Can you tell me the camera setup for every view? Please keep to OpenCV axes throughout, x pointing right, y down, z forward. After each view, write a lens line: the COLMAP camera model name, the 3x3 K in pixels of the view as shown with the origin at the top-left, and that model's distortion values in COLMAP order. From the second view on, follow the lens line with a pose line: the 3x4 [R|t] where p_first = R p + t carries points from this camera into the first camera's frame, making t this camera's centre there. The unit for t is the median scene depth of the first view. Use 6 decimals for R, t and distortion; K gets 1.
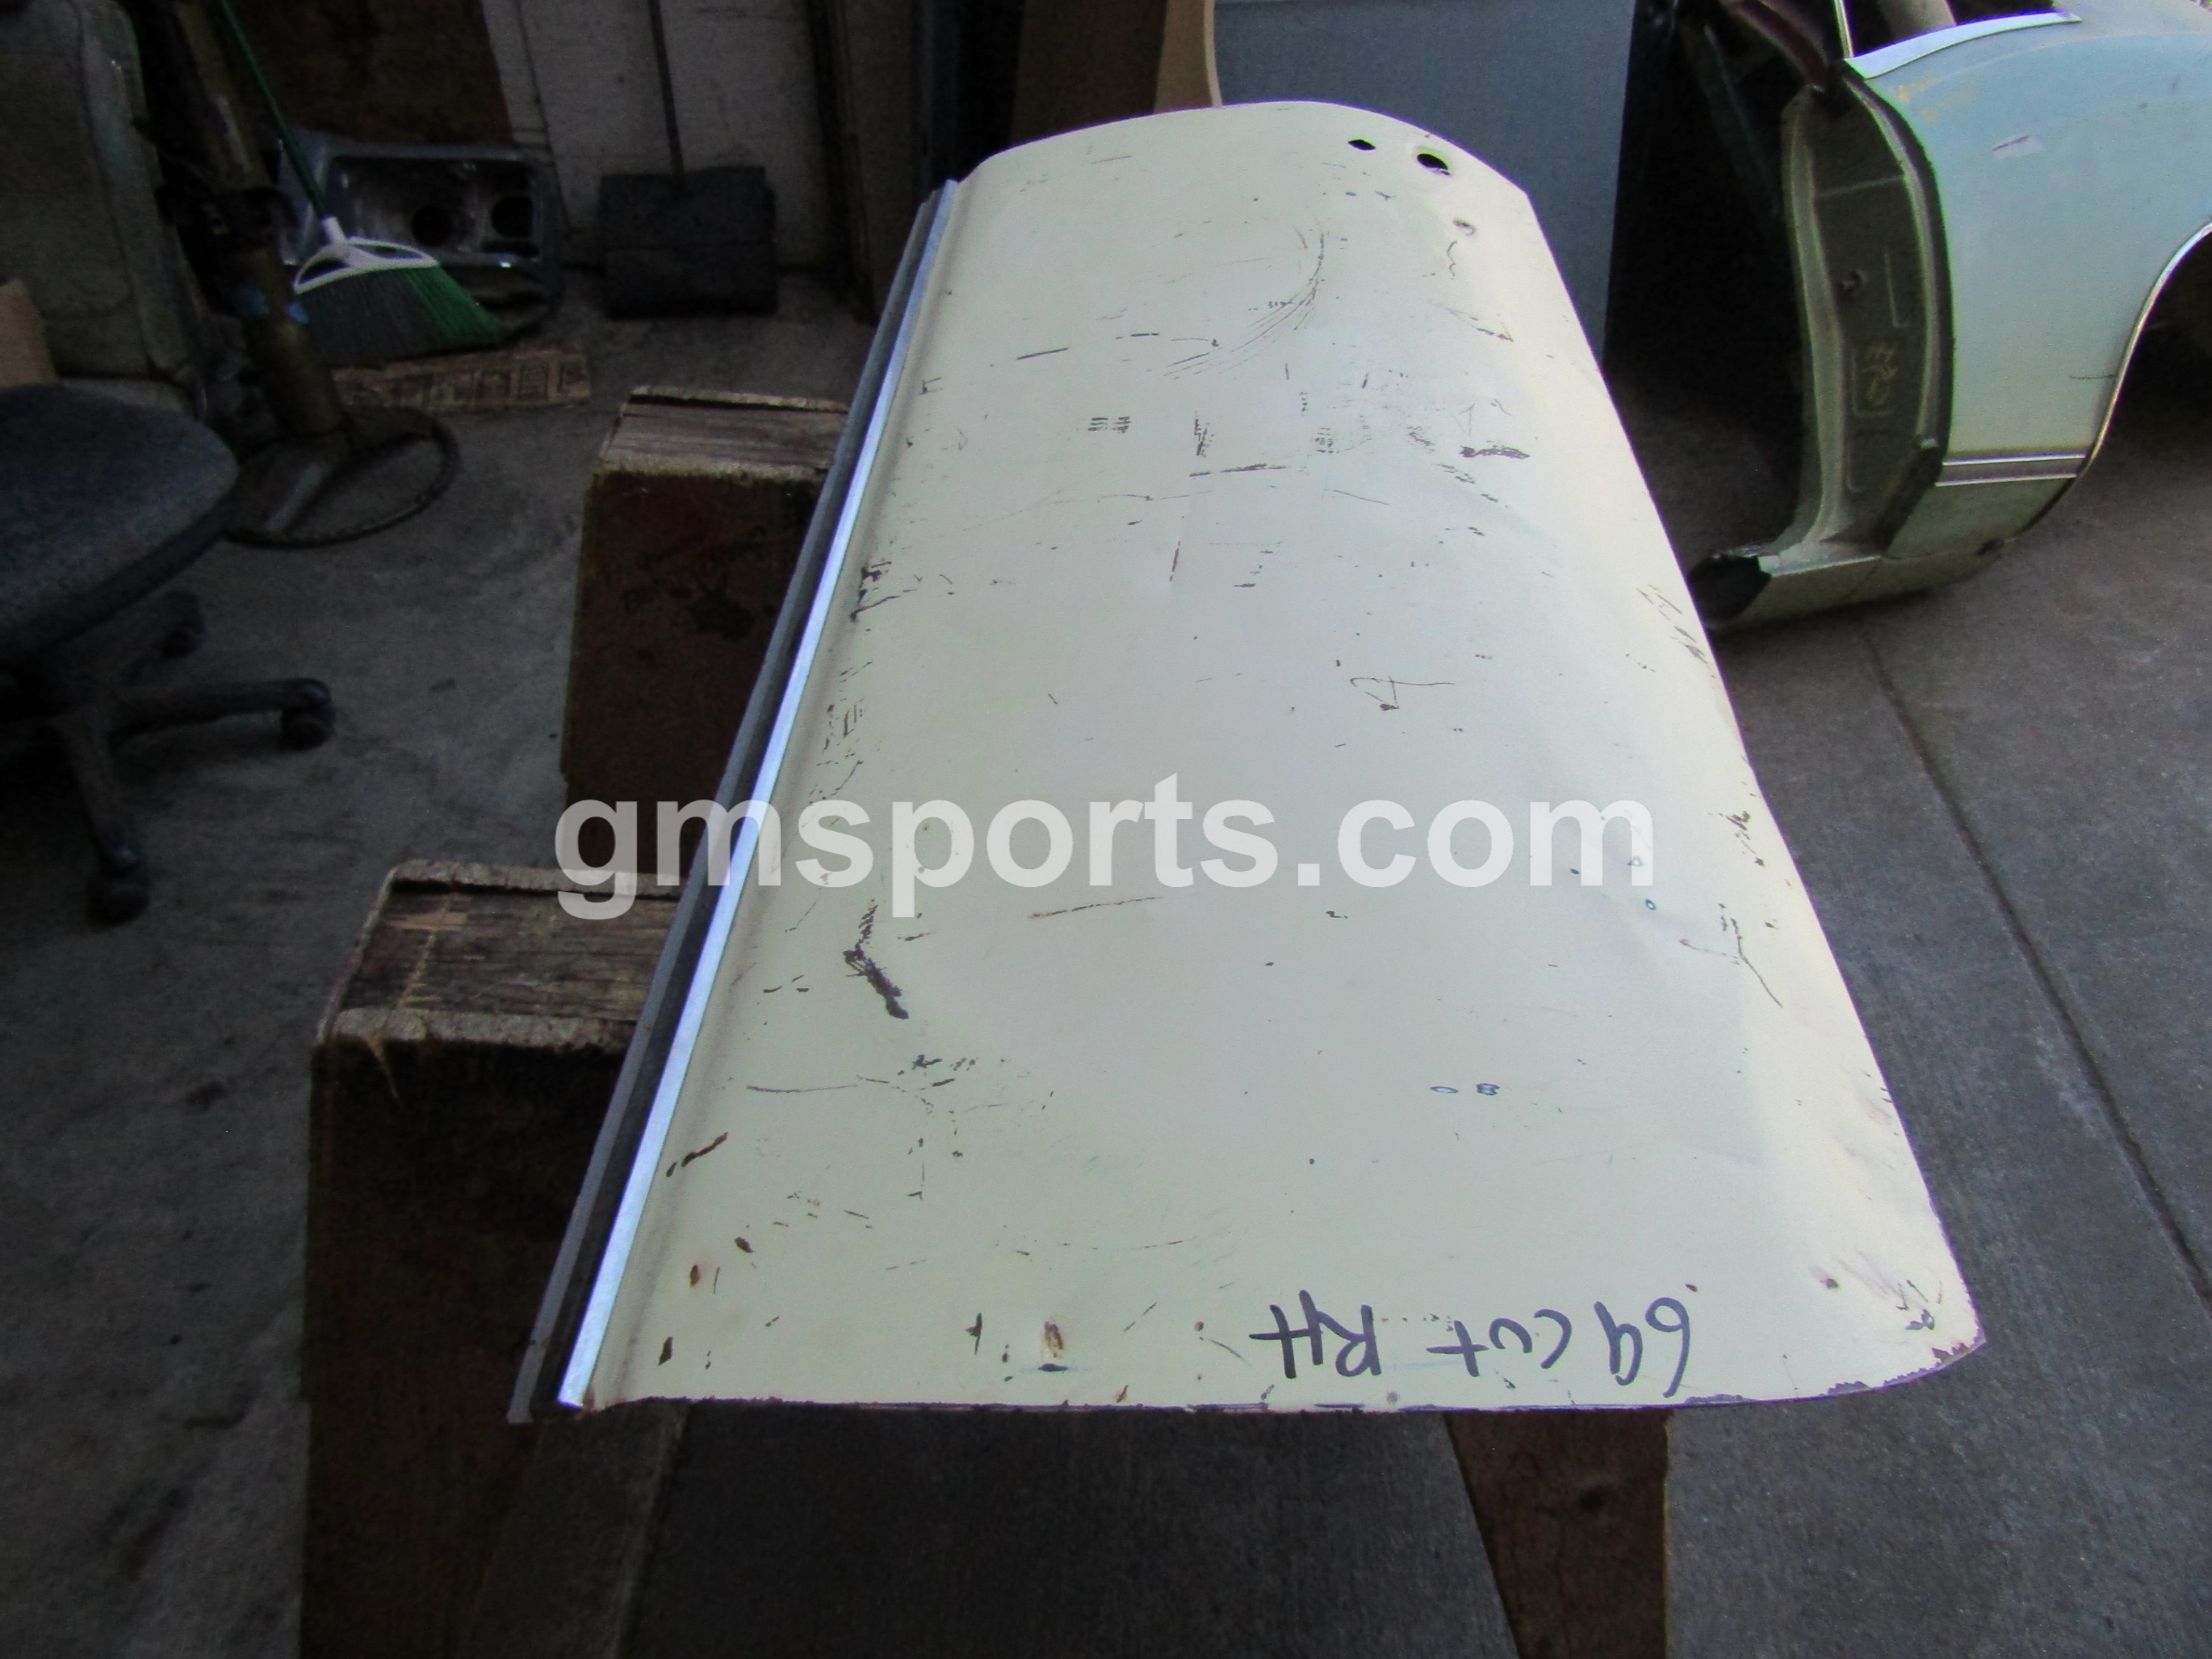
lens RADIAL K [[1576.9, 0, 1095.3], [0, 1576.9, 829.7], [0, 0, 1]] dist [-0.010222, 0.006257]
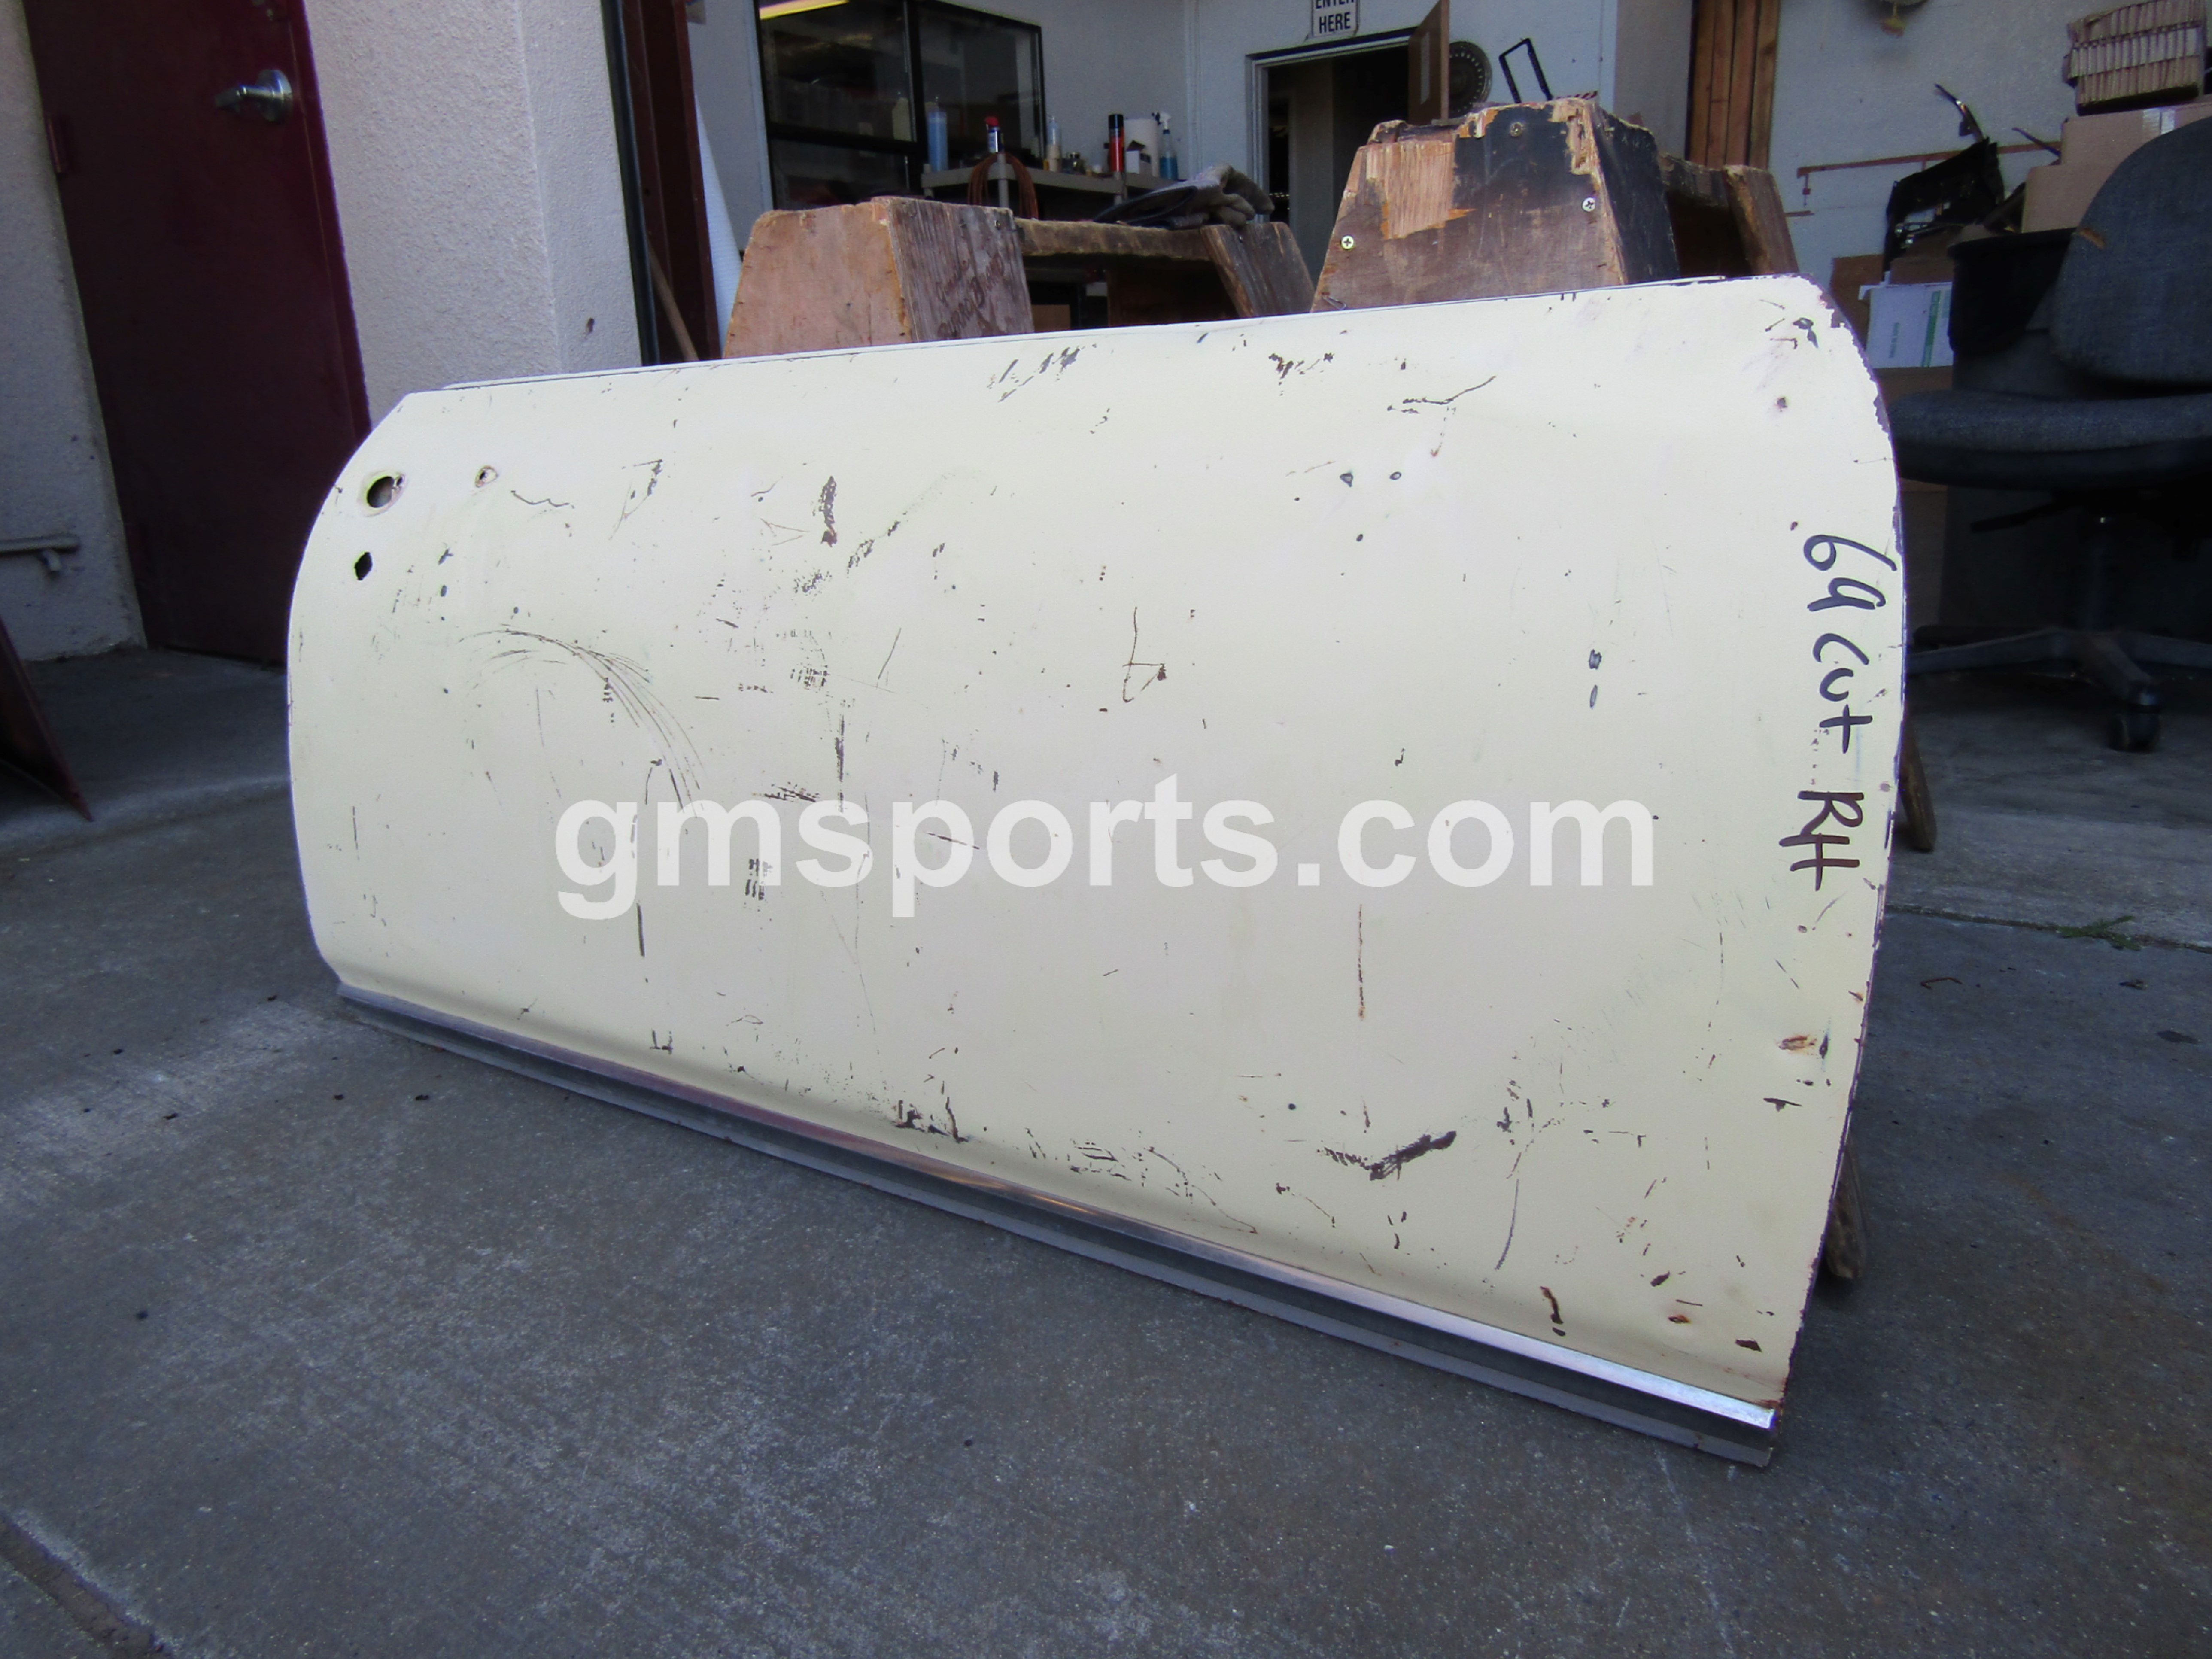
lens RADIAL K [[1576.9, 0, 1103.6], [0, 1576.9, 833.6], [0, 0, 1]] dist [-0.010222, 0.006257]
pose [[0.067748, -0.997666, -0.008562, 0.087898], [0.969117, 0.063764, 0.238216, -0.401471], [-0.237114, -0.024436, 0.971175, -0.059954]]
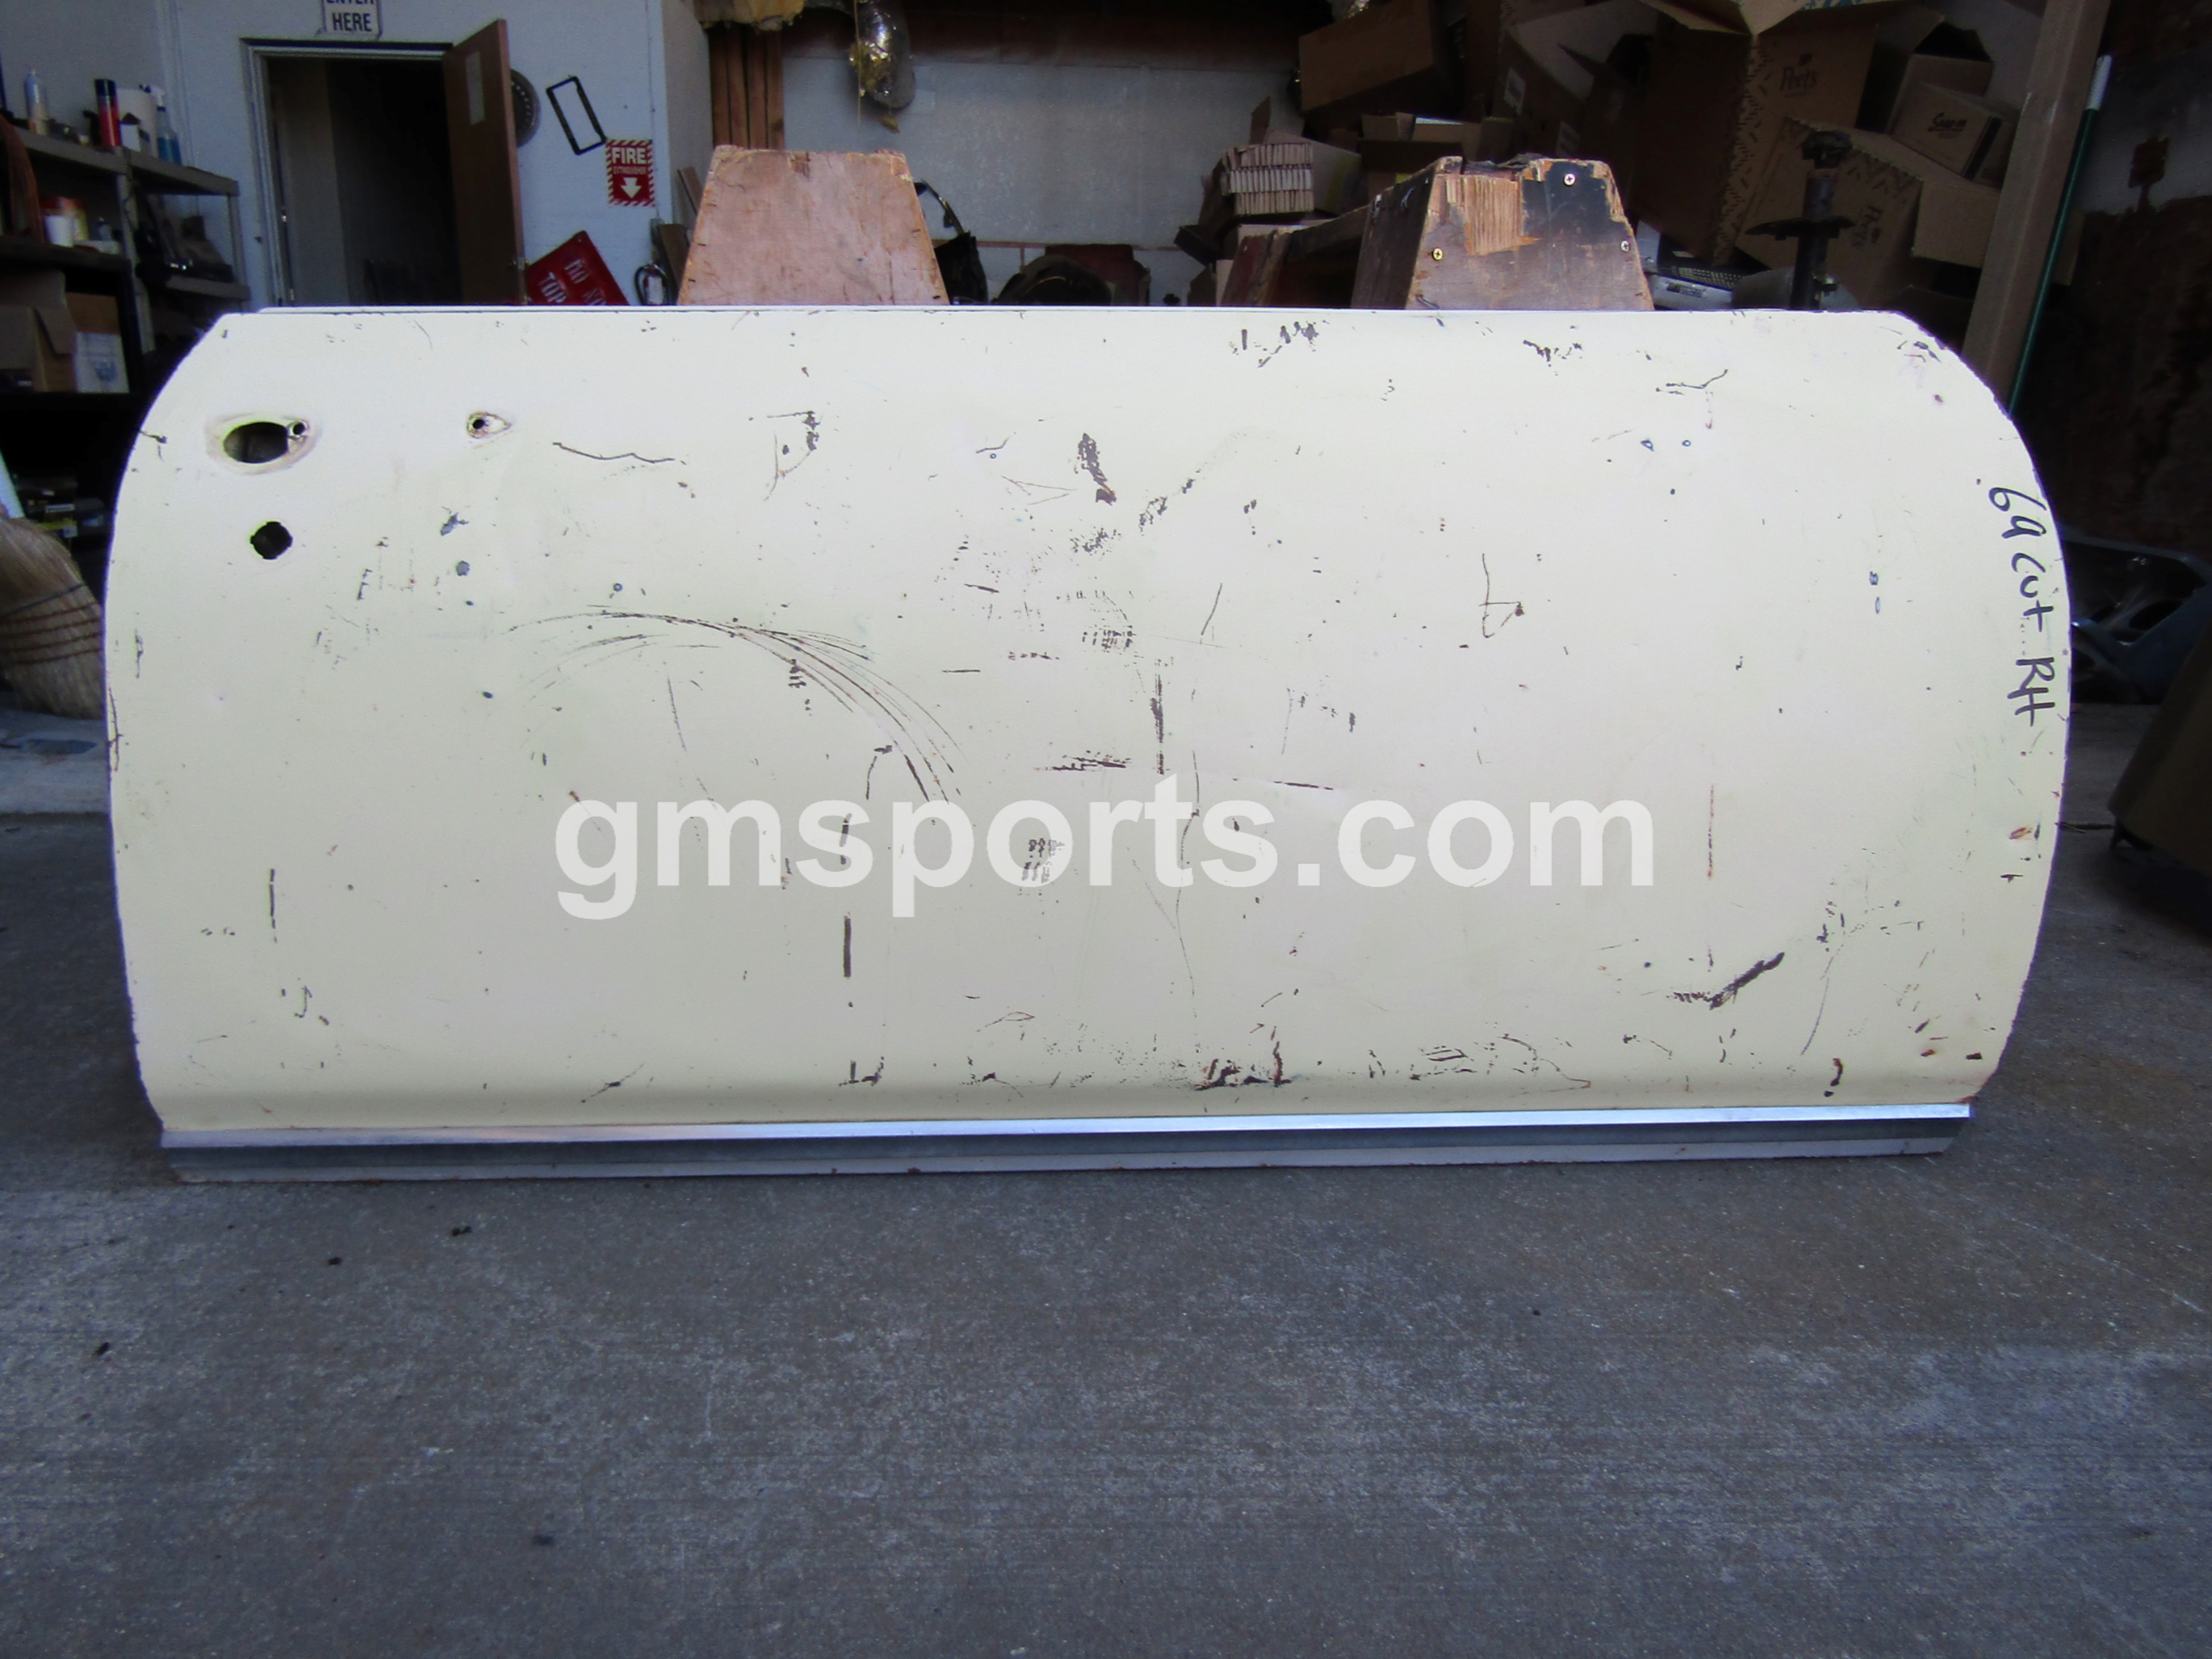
lens RADIAL K [[1576.9, 0, 1096.8], [0, 1576.9, 834.7], [0, 0, 1]] dist [-0.010222, 0.006257]
pose [[-0.065226, -0.997620, 0.022338, 0.001108], [0.633593, -0.024110, 0.773290, -1.371857], [-0.770912, 0.064592, 0.633658, 0.520002]]
